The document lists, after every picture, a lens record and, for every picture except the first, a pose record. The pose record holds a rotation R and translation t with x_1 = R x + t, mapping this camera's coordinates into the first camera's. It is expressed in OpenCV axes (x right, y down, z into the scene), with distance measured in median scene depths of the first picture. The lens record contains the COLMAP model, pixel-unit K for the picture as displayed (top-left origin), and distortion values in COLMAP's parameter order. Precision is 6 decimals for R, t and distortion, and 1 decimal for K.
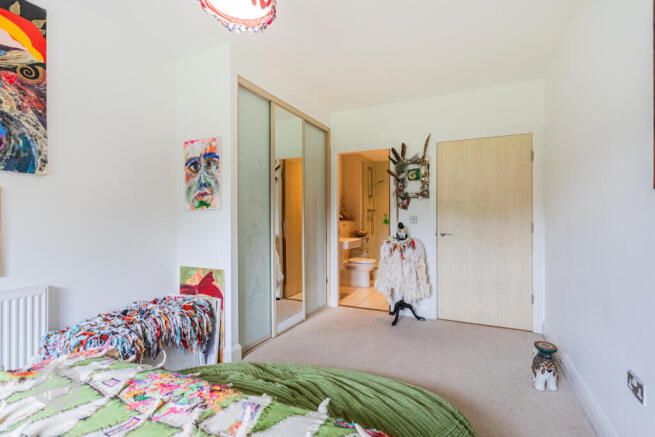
lens RADIAL K [[308.1, 0, 327.5], [0, 308.1, 218.5], [0, 0, 1]] dist [0.003025, 0.001283]
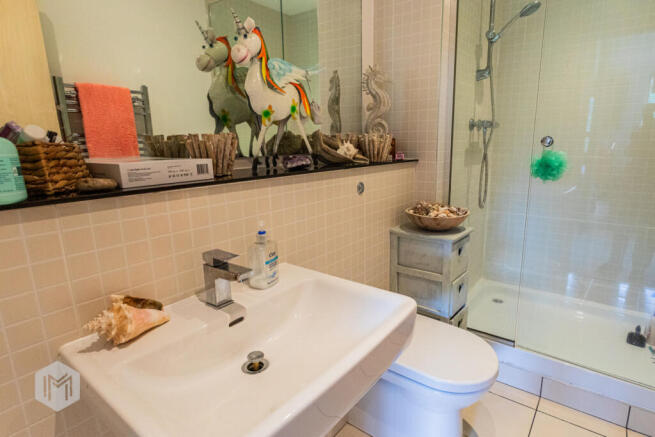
lens RADIAL K [[308.1, 0, 327.5], [0, 308.1, 218.5], [0, 0, 1]] dist [0.003025, 0.001283]
pose [[0.960379, 0.026404, -0.277443, 0.084372], [0.032155, 0.978356, 0.204416, -0.003364], [0.276835, -0.205238, 0.938744, 0.670562]]
